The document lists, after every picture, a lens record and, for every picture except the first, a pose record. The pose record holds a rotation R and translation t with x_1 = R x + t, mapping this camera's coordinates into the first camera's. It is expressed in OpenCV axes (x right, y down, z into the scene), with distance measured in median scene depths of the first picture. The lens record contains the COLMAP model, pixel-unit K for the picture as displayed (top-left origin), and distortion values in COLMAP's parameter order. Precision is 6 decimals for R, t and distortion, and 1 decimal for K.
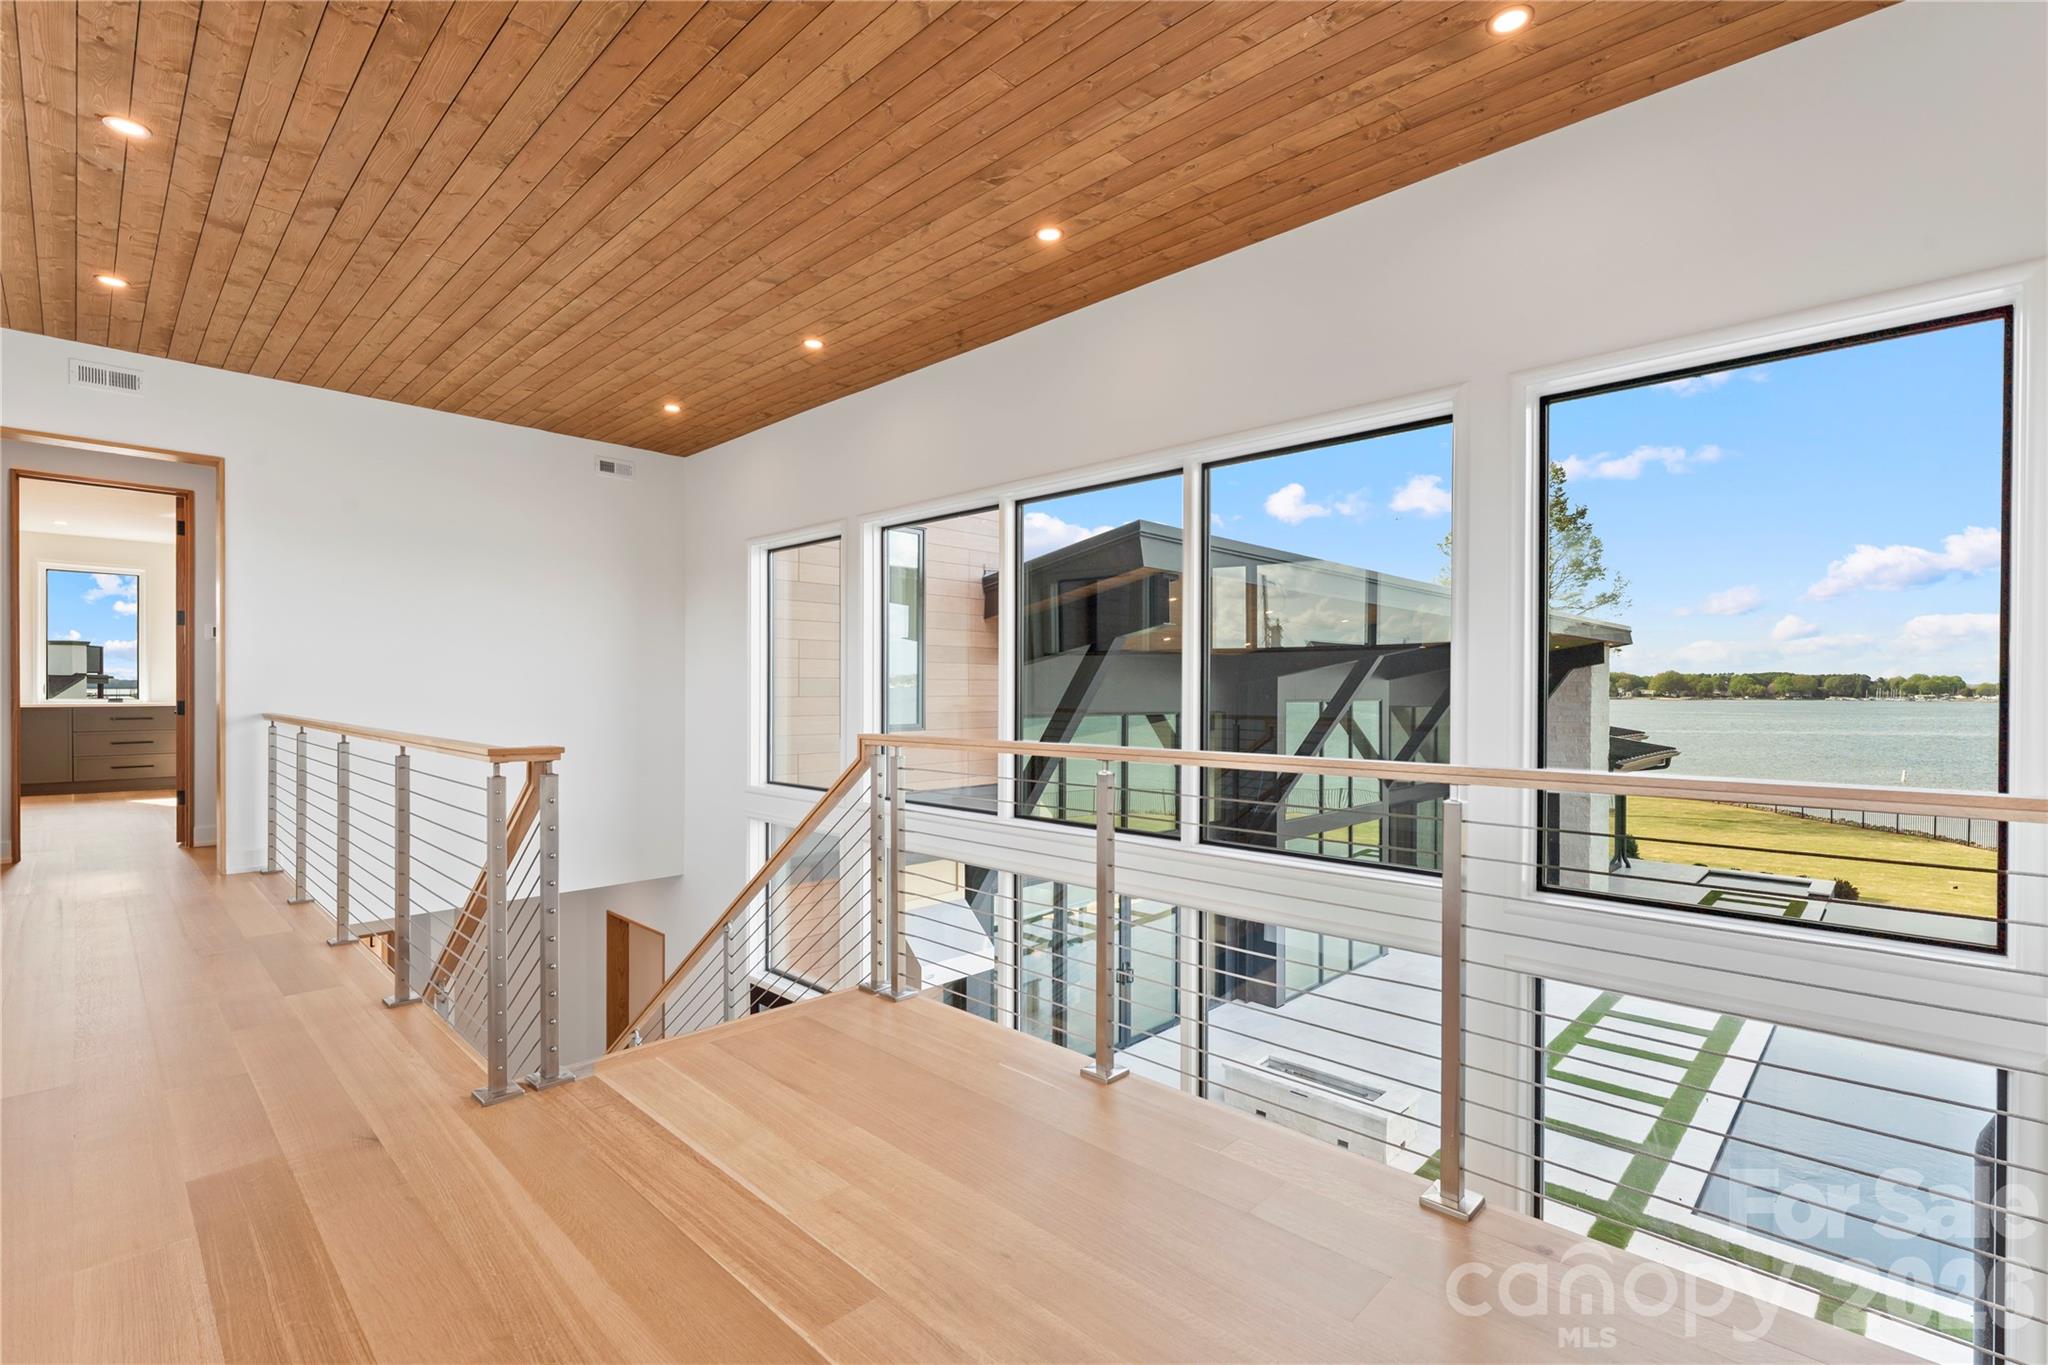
lens RADIAL K [[944.1, 0, 1023.2], [0, 944.1, 682.8], [0, 0, 1]] dist [0.001743, 0.000003]
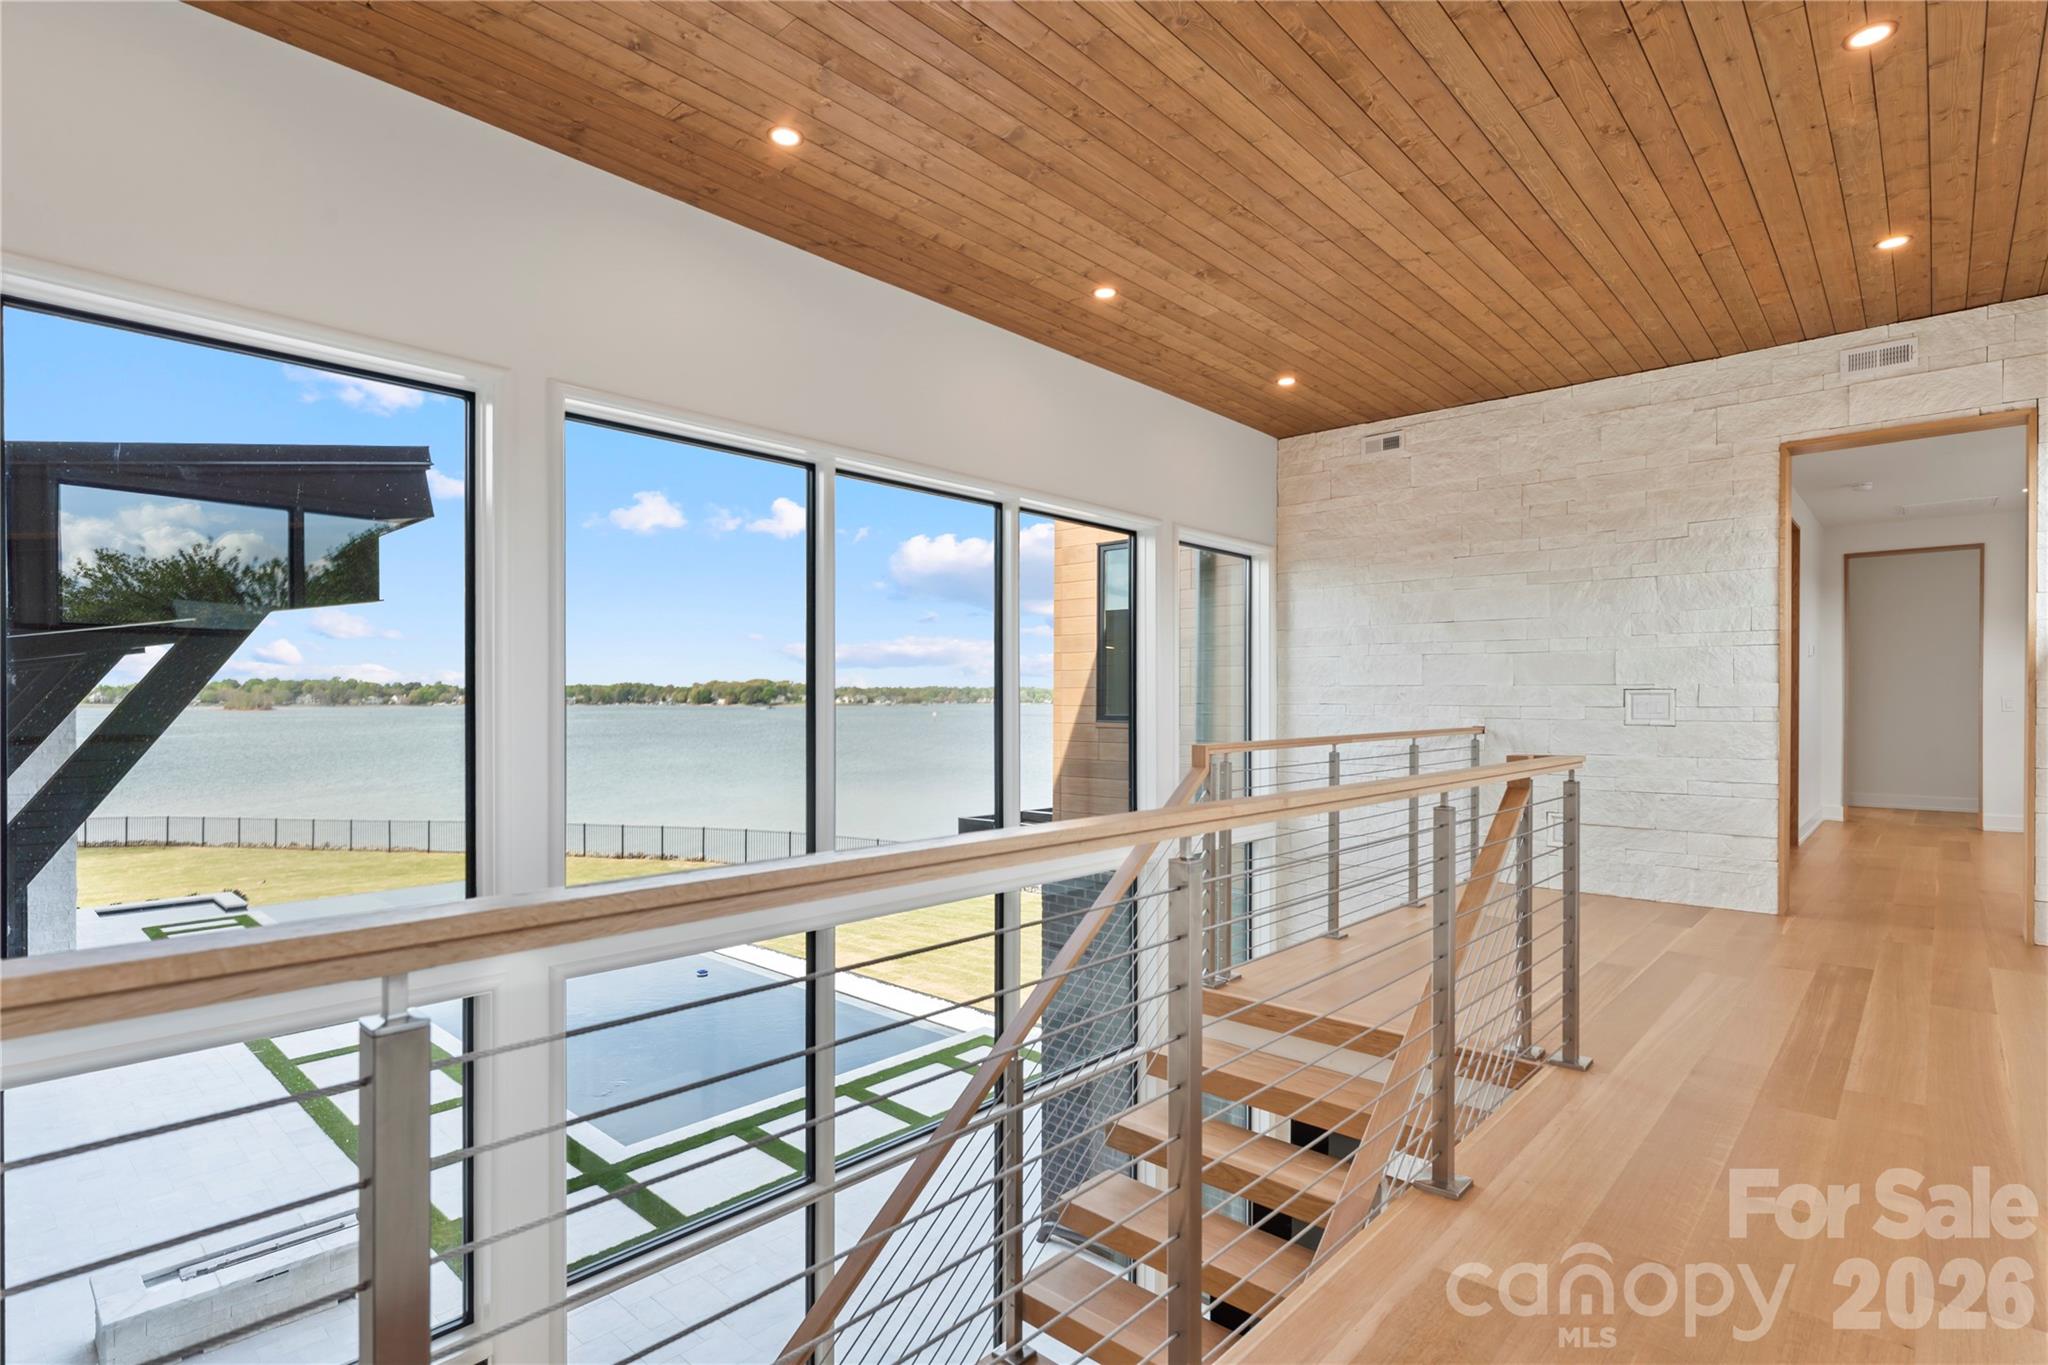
lens RADIAL K [[1025.3, 0, 1015.8], [0, 1025.3, 688.2], [0, 0, 1]] dist [-0.006921, -0.000400]
pose [[-0.051152, 0.007051, 0.998666, -1.111238], [-0.007056, 0.999948, -0.007422, 0.002039], [-0.998666, -0.007427, -0.051099, 1.102429]]
